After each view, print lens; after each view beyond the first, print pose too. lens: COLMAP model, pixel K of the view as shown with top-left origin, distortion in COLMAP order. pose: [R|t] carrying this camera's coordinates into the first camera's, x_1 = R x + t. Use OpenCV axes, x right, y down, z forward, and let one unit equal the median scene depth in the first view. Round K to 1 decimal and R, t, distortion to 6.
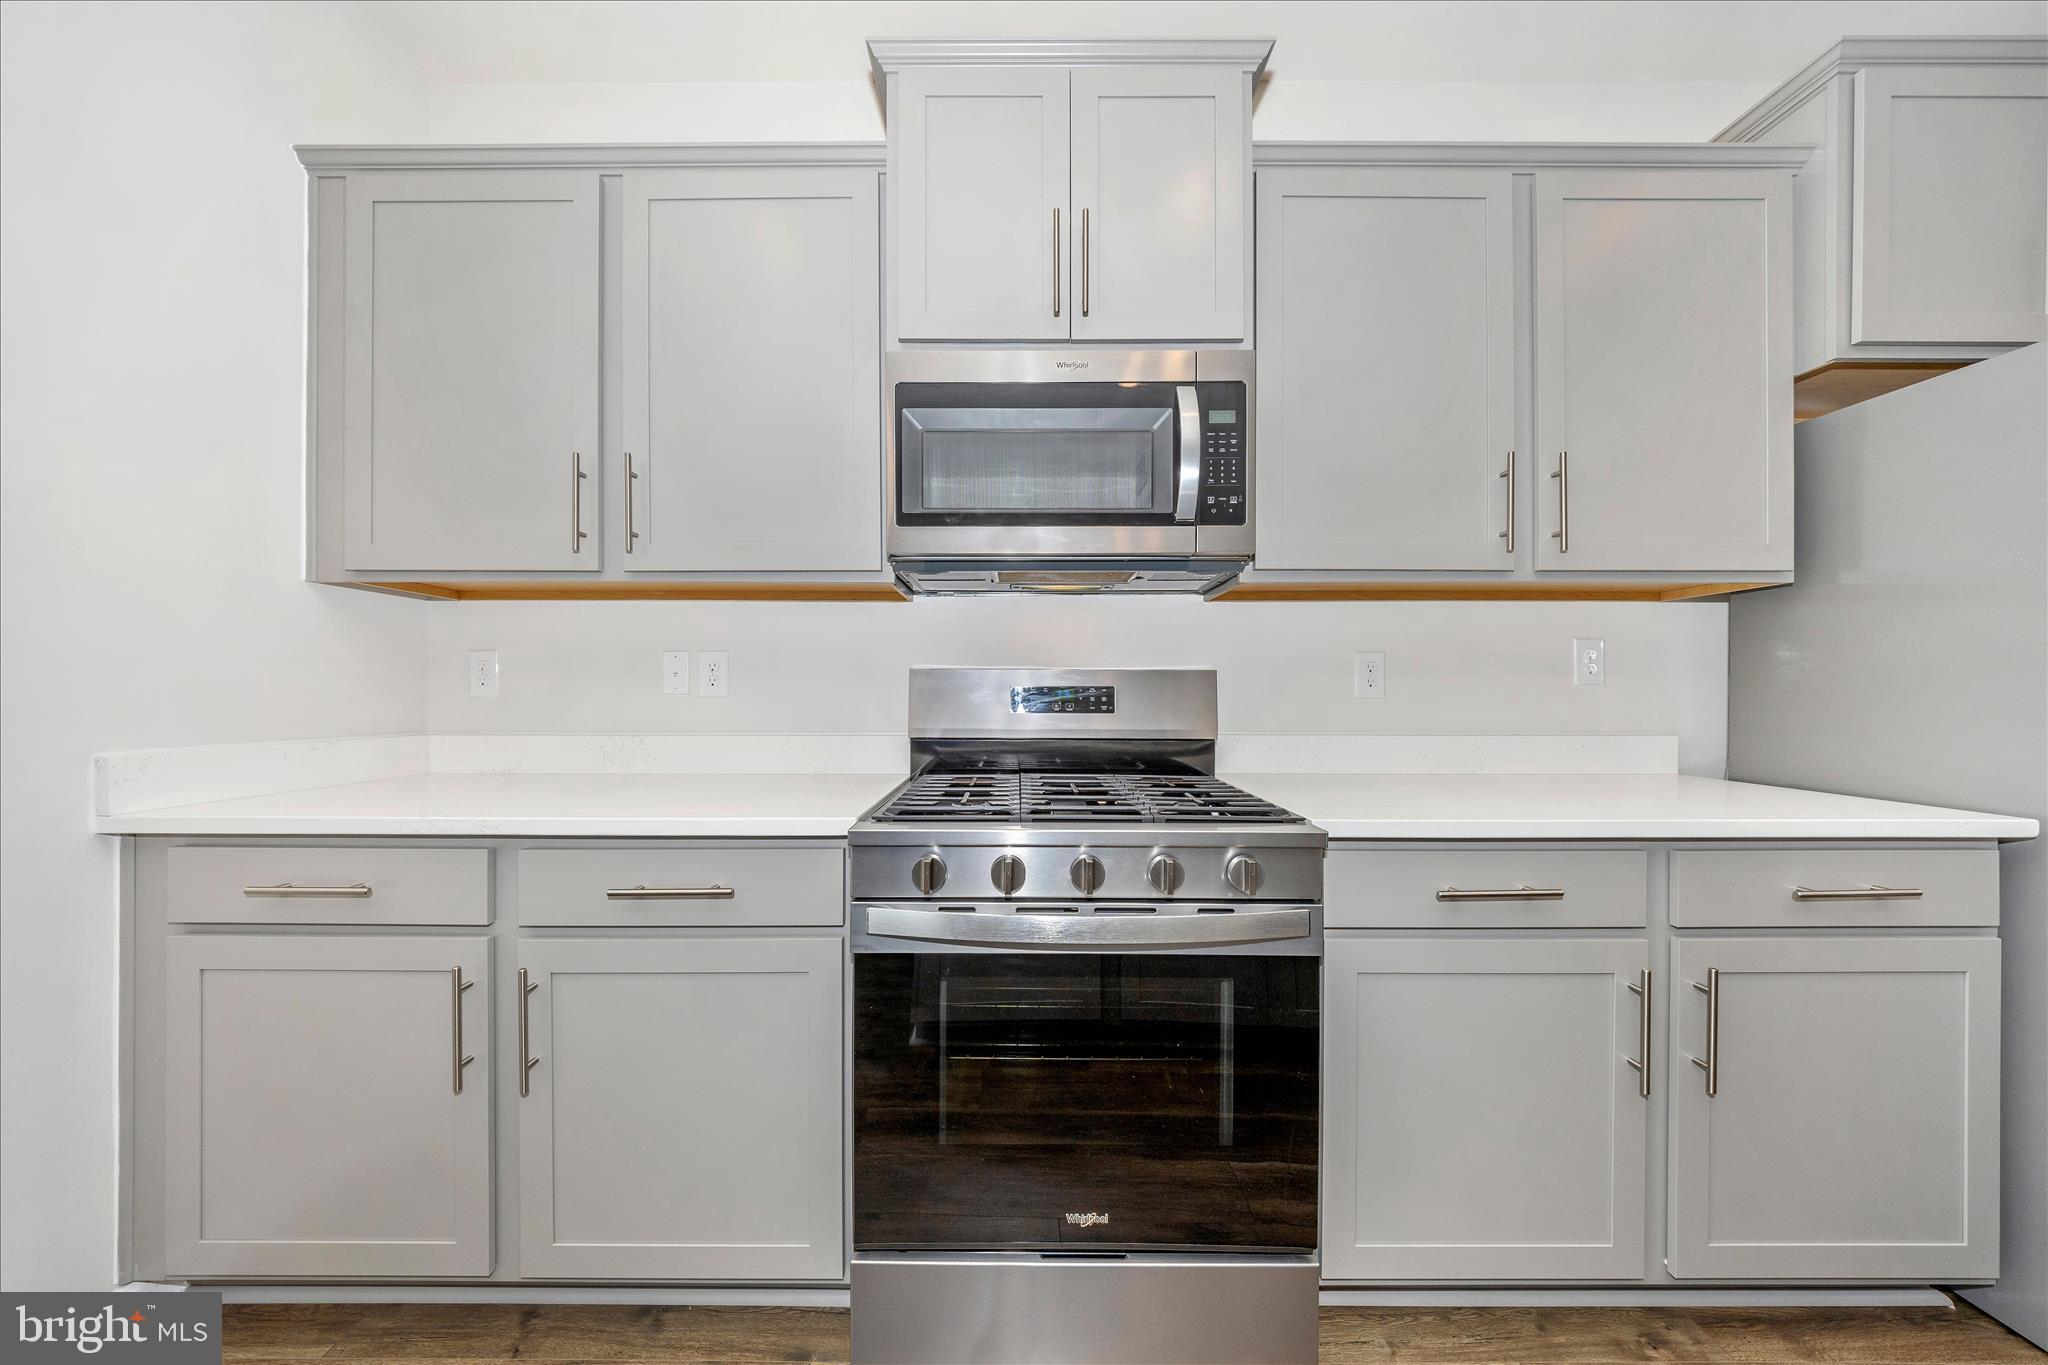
lens RADIAL K [[677.9, 0, 1023.8], [0, 677.9, 688.3], [0, 0, 1]] dist [-0.006553, -0.000214]
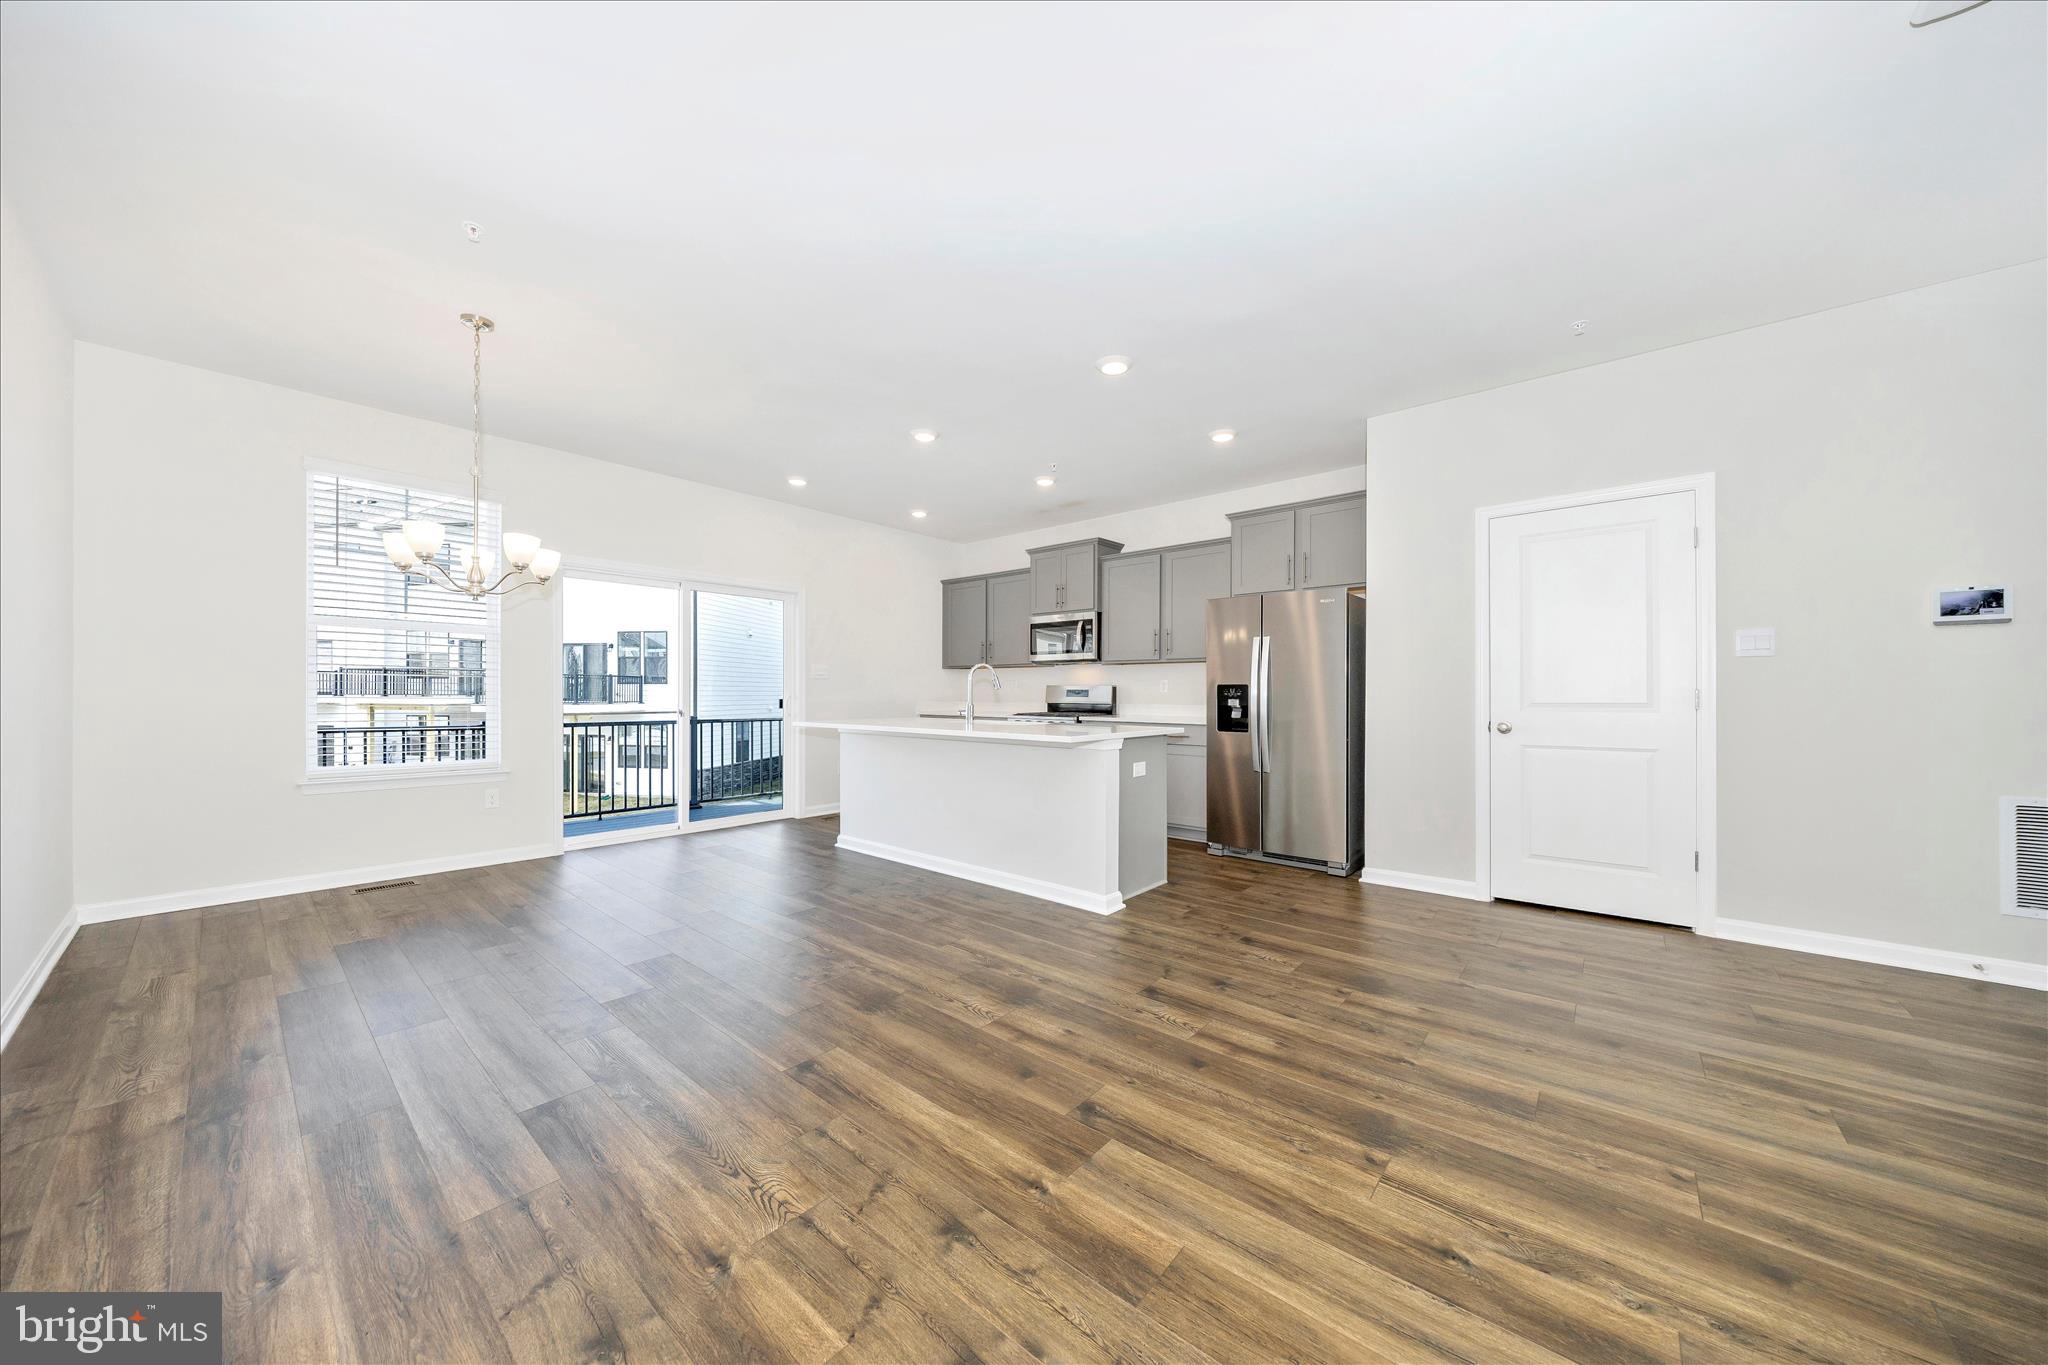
lens RADIAL K [[677.9, 0, 1017.3], [0, 677.9, 698.7], [0, 0, 1]] dist [-0.006553, -0.000214]
pose [[0.750046, 0.002657, -0.661380, 2.728436], [0.005734, 0.999928, 0.010520, 0.005328], [0.661360, -0.011683, 0.749977, -2.479062]]
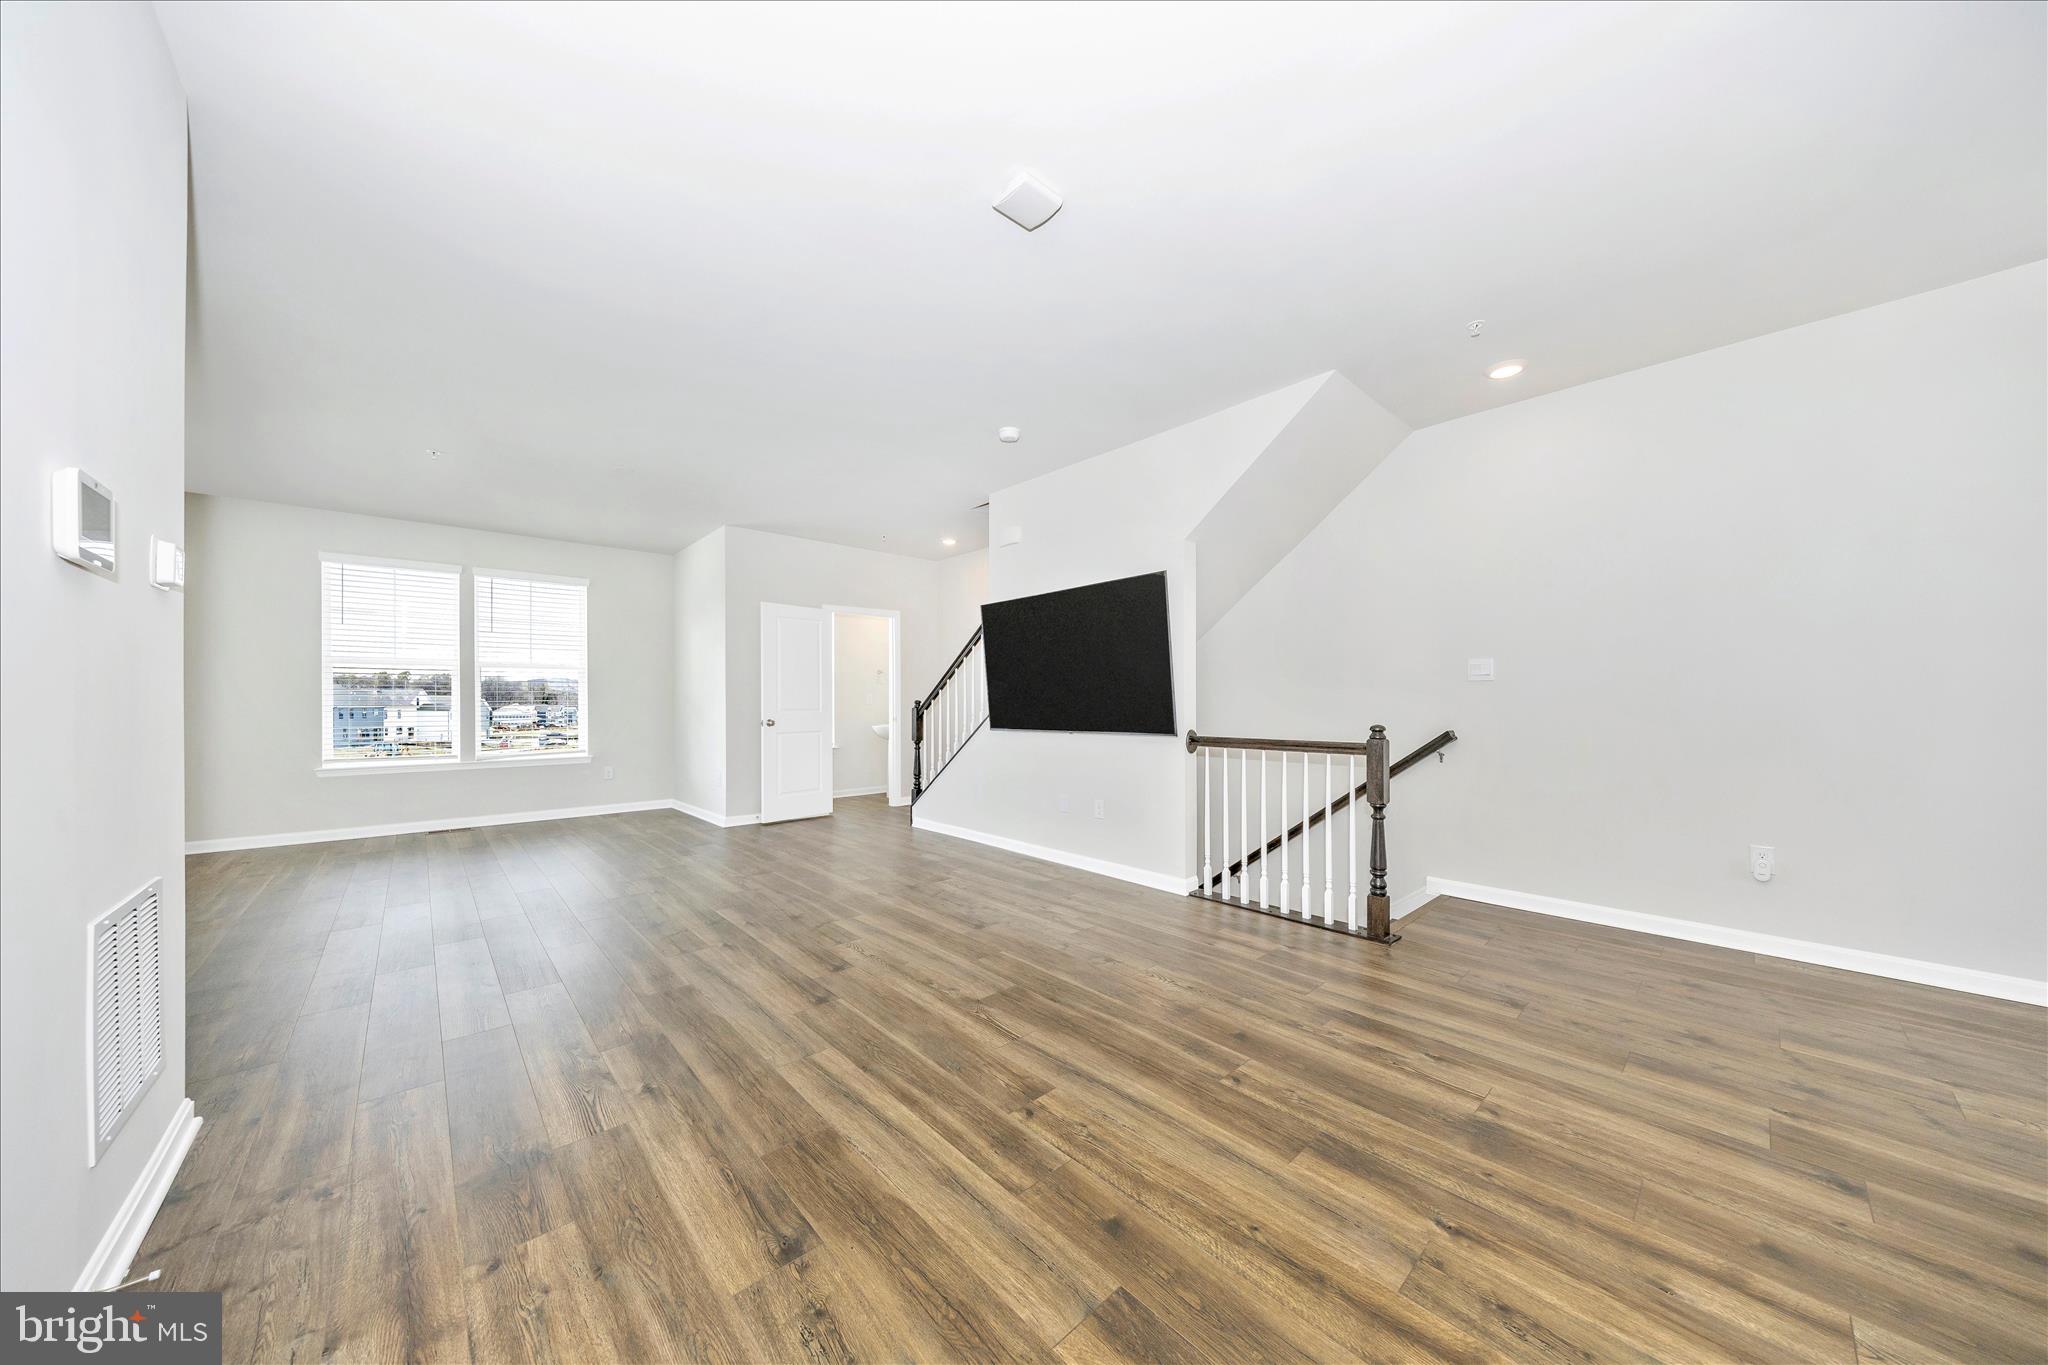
lens RADIAL K [[677.9, 0, 1000.3], [0, 677.9, 675.3], [0, 0, 1]] dist [-0.006553, -0.000214]
pose [[-0.662702, 0.031746, 0.748210, 2.068846], [-0.003445, 0.998961, -0.045437, 0.012615], [-0.748875, -0.032689, -0.661904, 0.307980]]
